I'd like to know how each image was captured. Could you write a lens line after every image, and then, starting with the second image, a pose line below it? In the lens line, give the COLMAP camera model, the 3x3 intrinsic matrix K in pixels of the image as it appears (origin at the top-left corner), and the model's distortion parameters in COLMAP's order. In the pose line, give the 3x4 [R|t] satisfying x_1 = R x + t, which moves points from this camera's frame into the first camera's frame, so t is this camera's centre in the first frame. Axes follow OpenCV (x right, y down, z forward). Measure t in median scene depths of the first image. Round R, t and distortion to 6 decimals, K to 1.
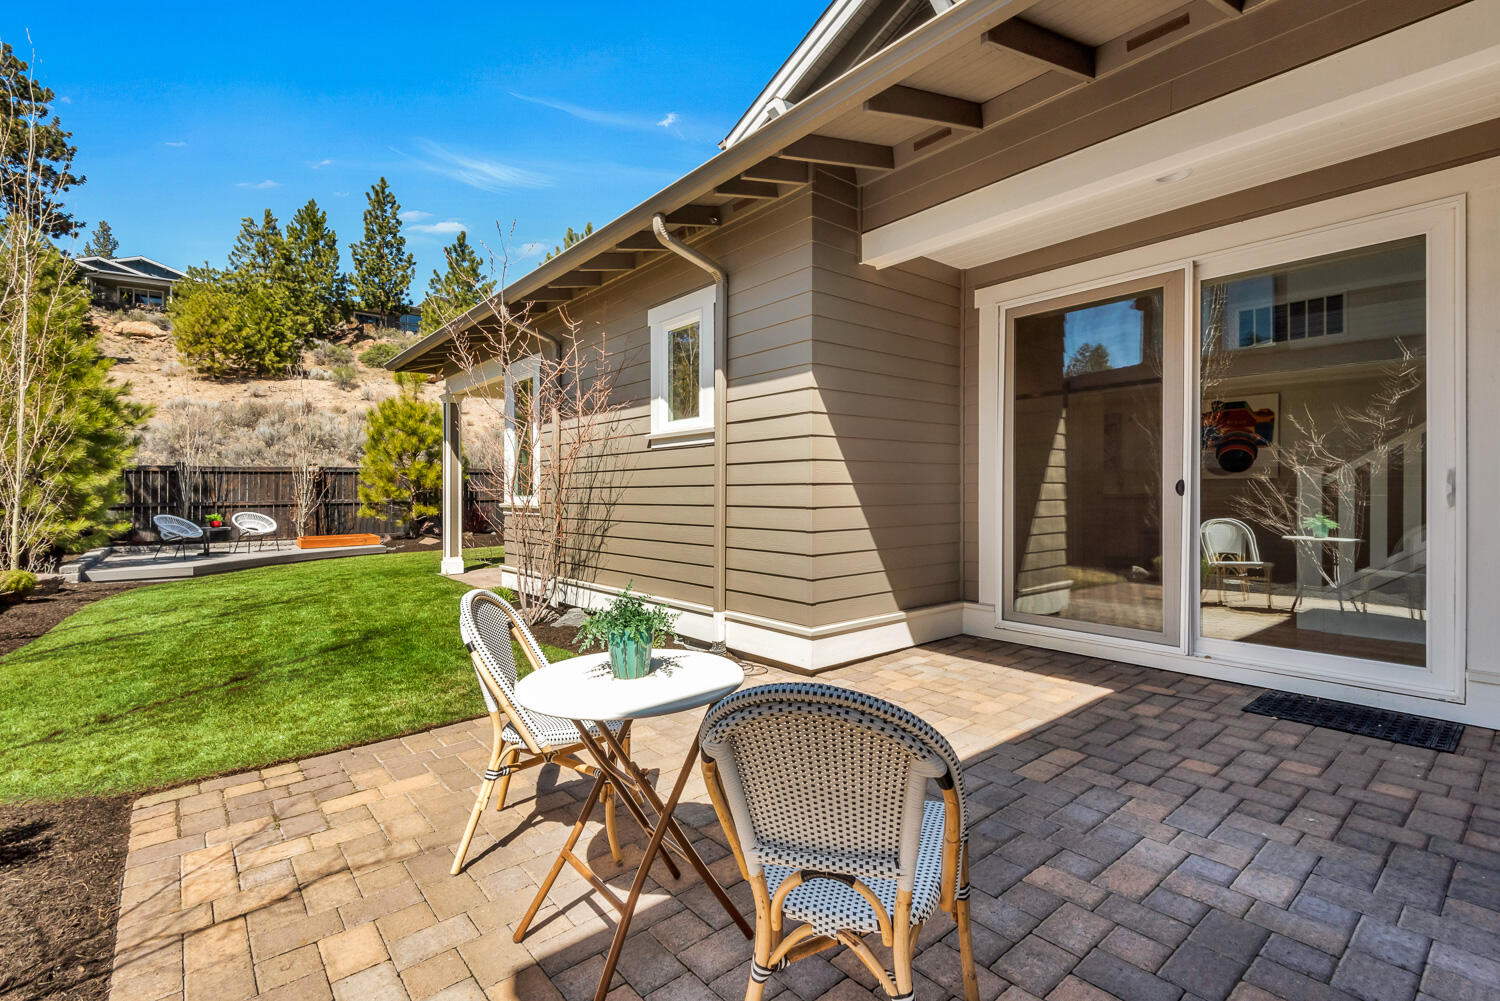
lens RADIAL K [[665.9, 0, 731.5], [0, 665.9, 503.1], [0, 0, 1]] dist [-0.000935, -0.000974]
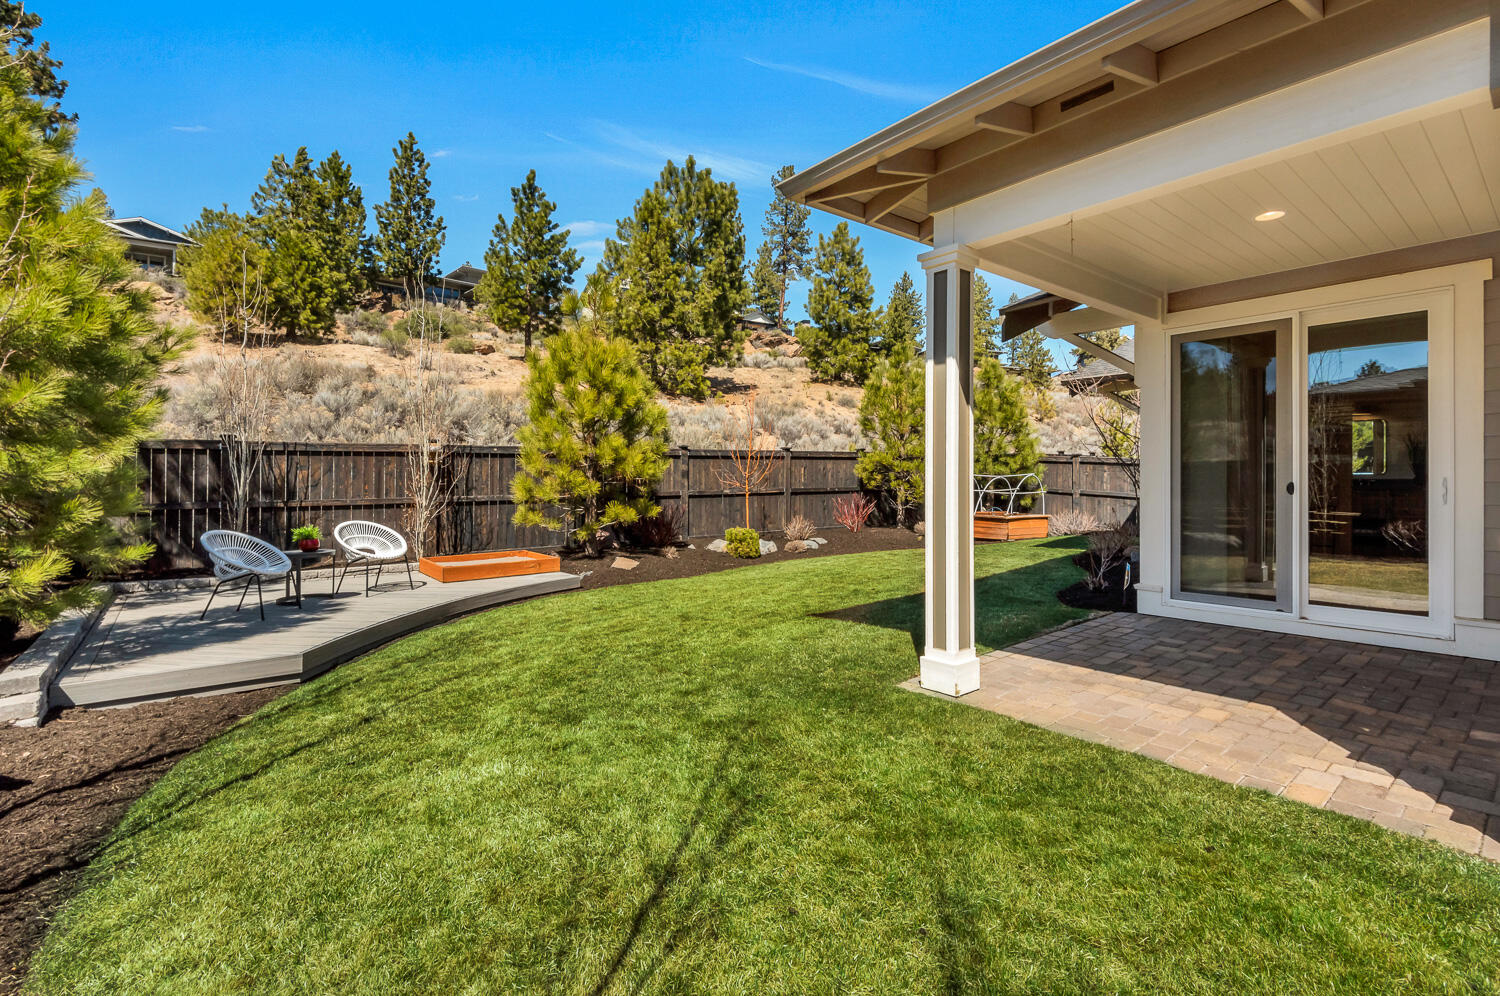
lens RADIAL K [[698.6, 0, 756.3], [0, 698.6, 489.2], [0, 0, 1]] dist [0.001387, 0.001236]
pose [[0.999995, 0.002553, -0.001620, -0.139803], [-0.002561, 0.999983, -0.005184, -0.004062], [0.001607, 0.005189, 0.999985, 0.146578]]
